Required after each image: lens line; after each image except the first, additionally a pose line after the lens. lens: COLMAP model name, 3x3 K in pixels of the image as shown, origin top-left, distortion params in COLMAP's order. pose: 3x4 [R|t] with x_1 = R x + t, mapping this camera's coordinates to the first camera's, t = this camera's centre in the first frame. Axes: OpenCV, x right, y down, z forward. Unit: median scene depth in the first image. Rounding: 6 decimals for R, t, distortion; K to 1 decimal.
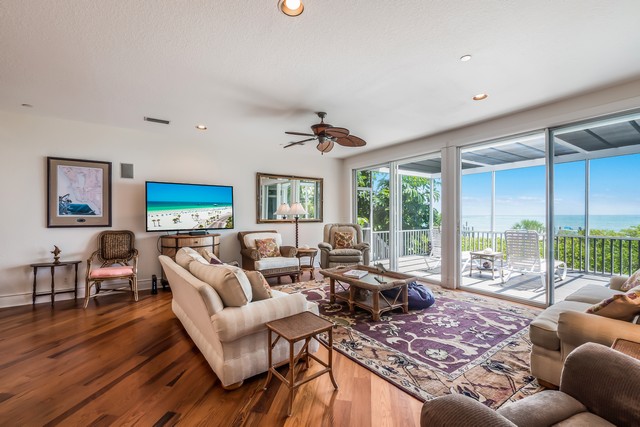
lens RADIAL K [[271.5, 0, 320.0], [0, 271.5, 213.5], [0, 0, 1]] dist [-0.000537, 0.000168]
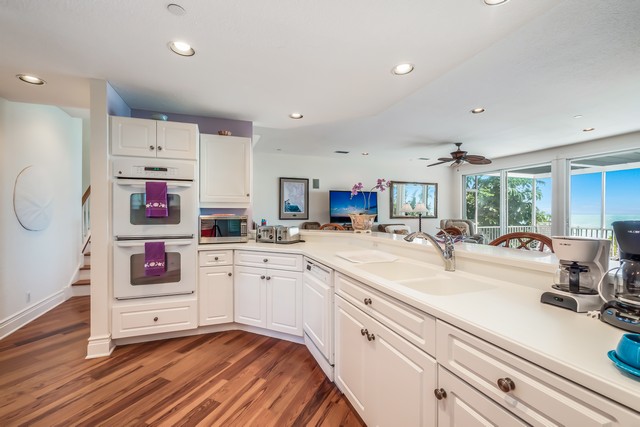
lens RADIAL K [[278.6, 0, 321.7], [0, 278.6, 210.1], [0, 0, 1]] dist [0.010942, 0.000000]
pose [[0.974383, 0.001407, -0.224891, -0.330040], [-0.001681, 0.999998, -0.001031, -0.004844], [0.224889, 0.001382, 0.974383, -0.565528]]
